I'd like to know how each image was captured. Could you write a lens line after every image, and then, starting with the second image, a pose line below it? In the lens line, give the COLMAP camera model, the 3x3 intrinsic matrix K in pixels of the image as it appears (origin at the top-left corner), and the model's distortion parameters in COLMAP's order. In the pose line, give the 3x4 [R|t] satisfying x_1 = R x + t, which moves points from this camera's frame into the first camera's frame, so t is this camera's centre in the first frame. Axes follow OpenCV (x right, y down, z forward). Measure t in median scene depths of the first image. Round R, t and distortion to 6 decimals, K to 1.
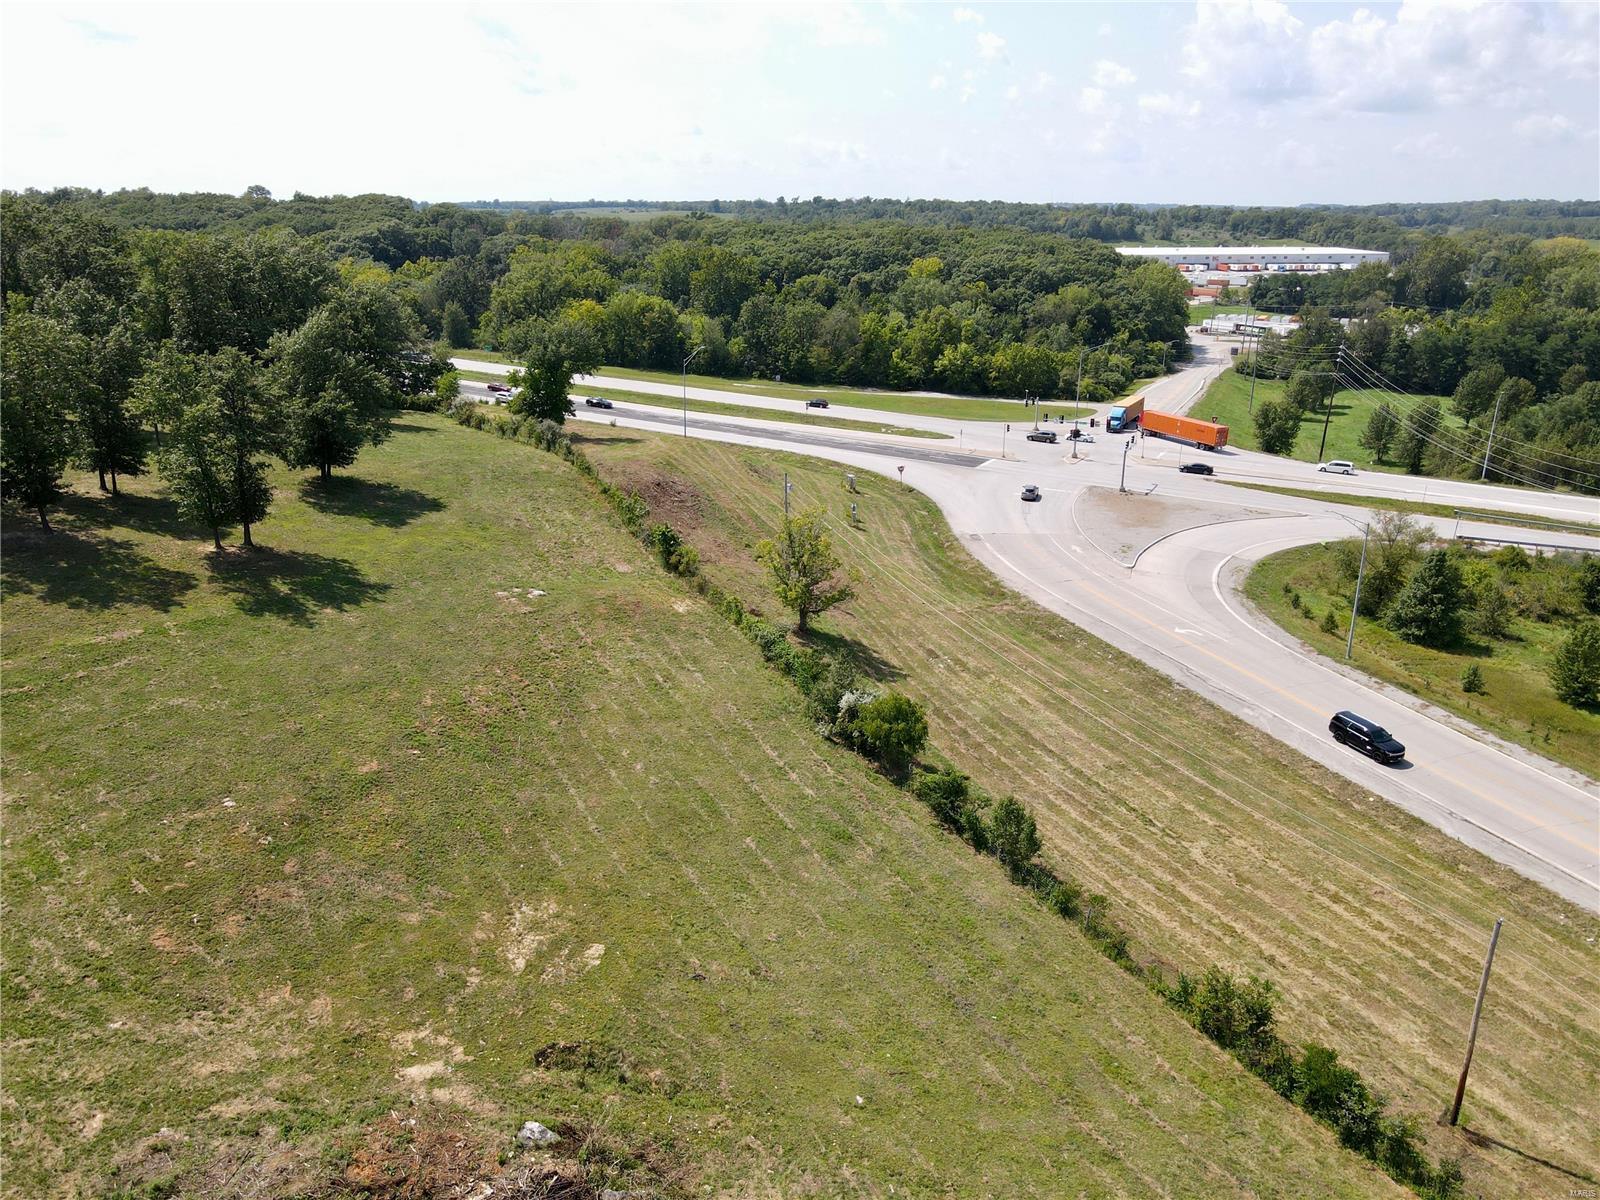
lens RADIAL K [[1181.2, 0, 800.0], [0, 1181.2, 600.0], [0, 0, 1]] dist [0.028611, -0.027867]
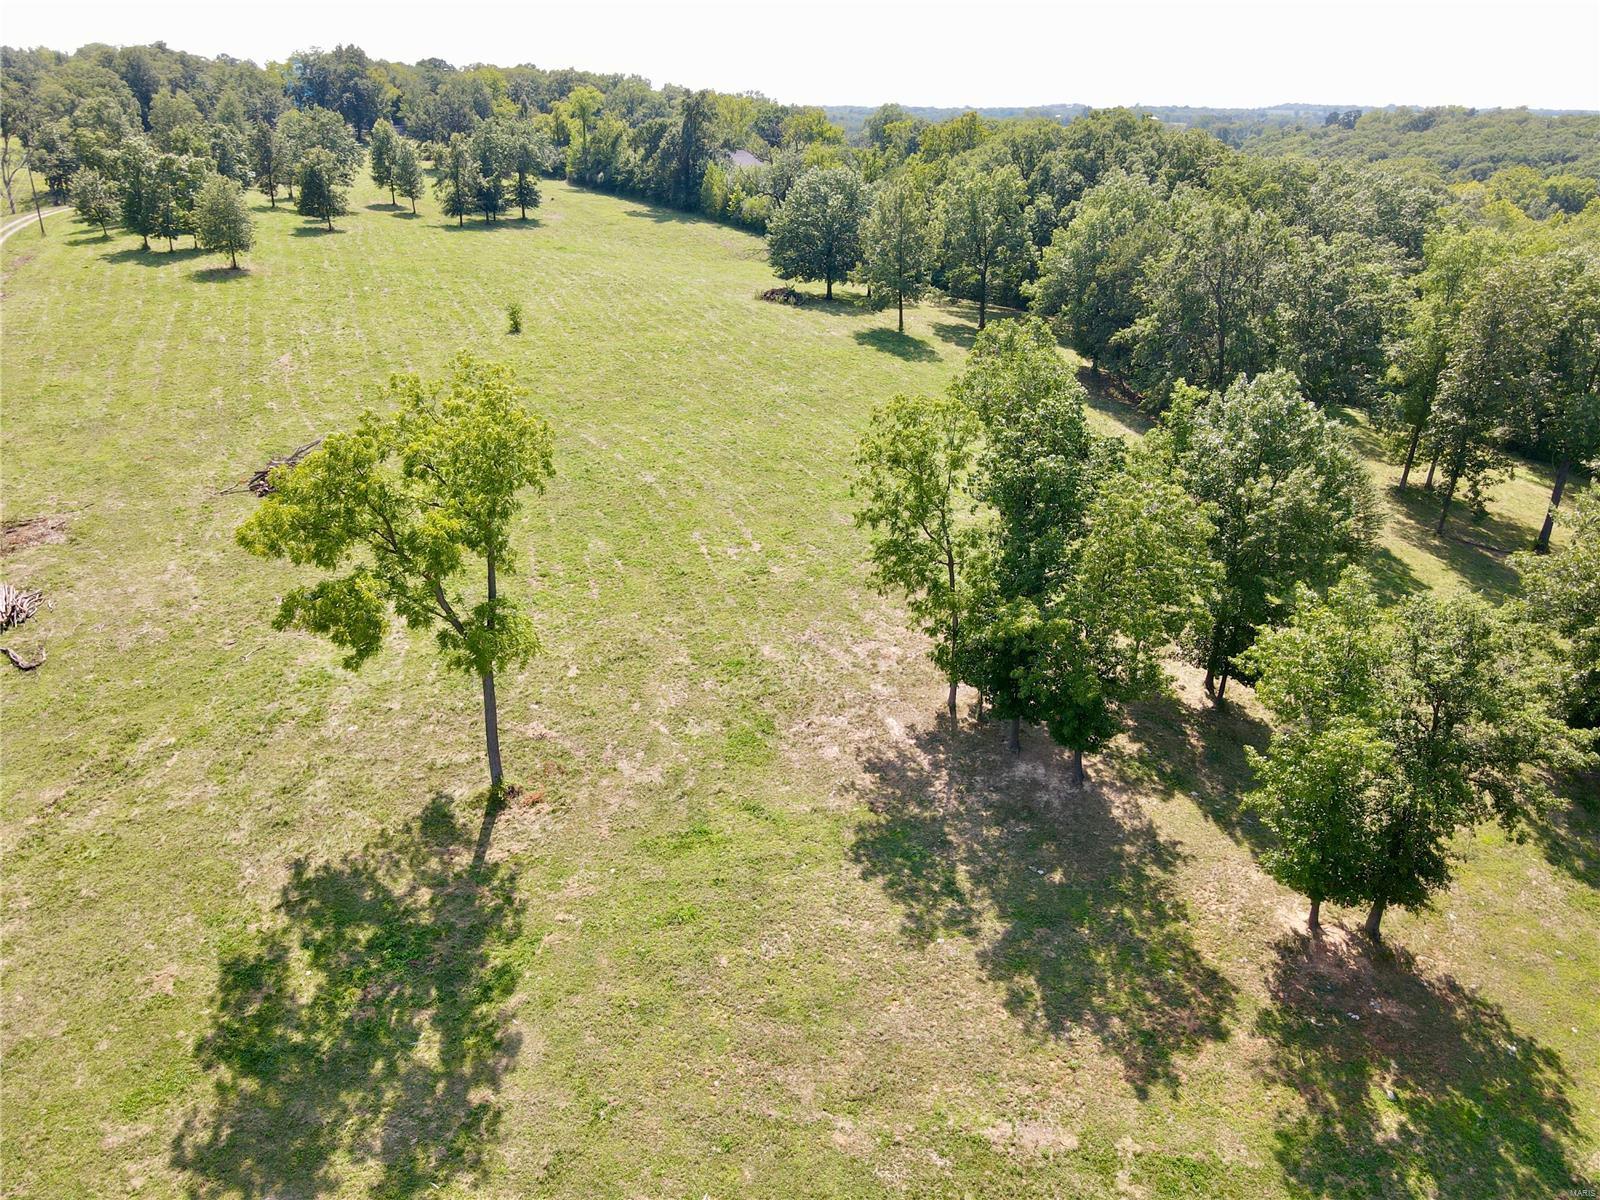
lens RADIAL K [[1181.2, 0, 800.0], [0, 1181.2, 600.0], [0, 0, 1]] dist [0.028611, -0.027867]
pose [[0.544342, 0.316017, -0.777061, -0.245317], [-0.262669, 0.943955, 0.199886, -0.226037], [0.796678, 0.095303, 0.596842, 0.481551]]
